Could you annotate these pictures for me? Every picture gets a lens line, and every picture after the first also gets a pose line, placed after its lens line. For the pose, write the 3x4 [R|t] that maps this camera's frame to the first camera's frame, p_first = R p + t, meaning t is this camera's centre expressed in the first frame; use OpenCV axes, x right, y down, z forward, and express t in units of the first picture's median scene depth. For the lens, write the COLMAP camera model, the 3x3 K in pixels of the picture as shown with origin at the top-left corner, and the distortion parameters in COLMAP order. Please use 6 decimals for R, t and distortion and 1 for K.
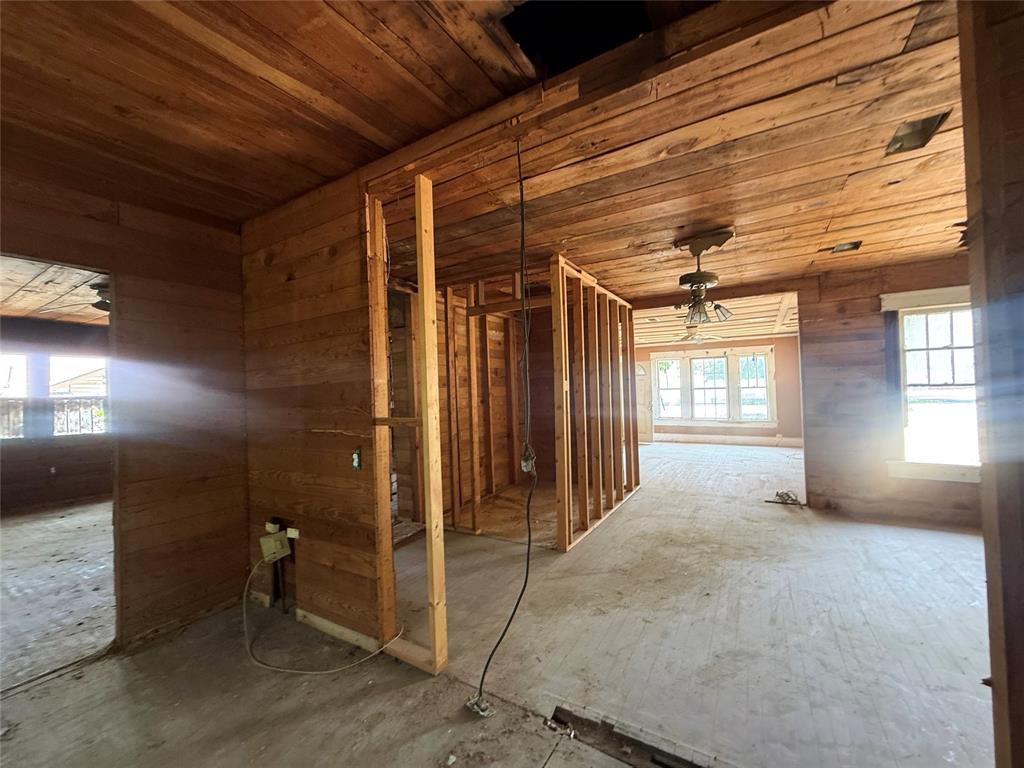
lens RADIAL K [[406.1, 0, 510.5], [0, 406.1, 366.6], [0, 0, 1]] dist [-0.010645, 0.000666]
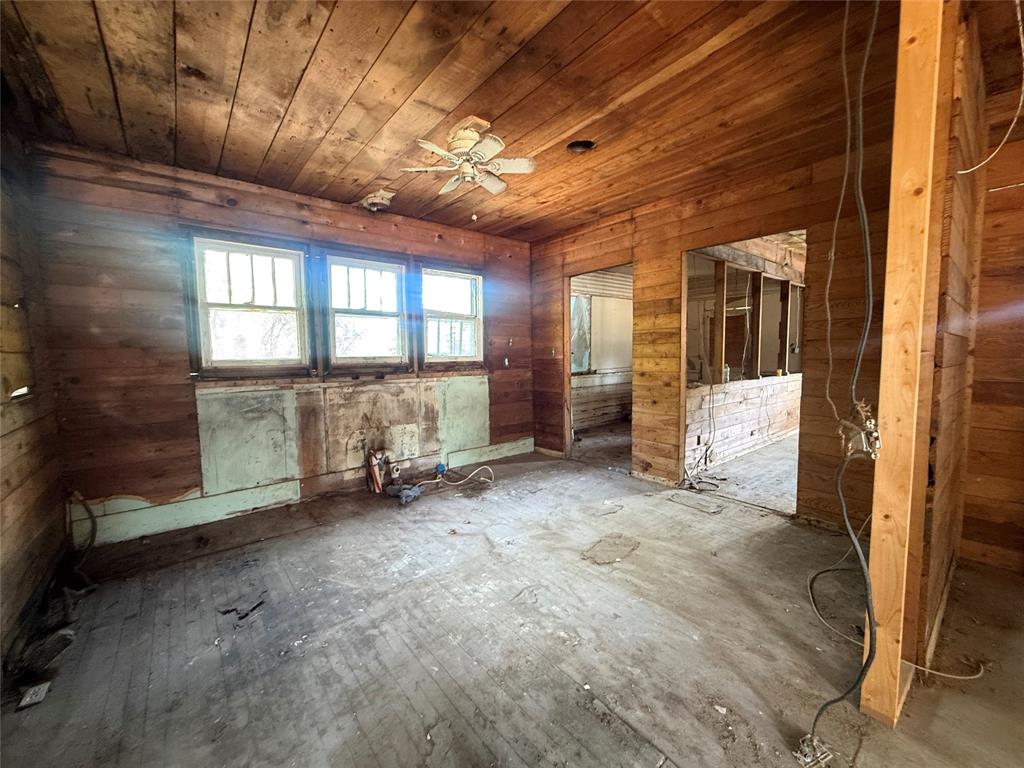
lens RADIAL K [[406.1, 0, 519.5], [0, 406.1, 384.3], [0, 0, 1]] dist [-0.010645, 0.000666]
pose [[-0.326850, 0.118592, -0.937606, 0.518416], [0.085159, 0.991755, 0.095755, 0.048536], [0.941232, -0.048549, -0.334254, 0.574059]]
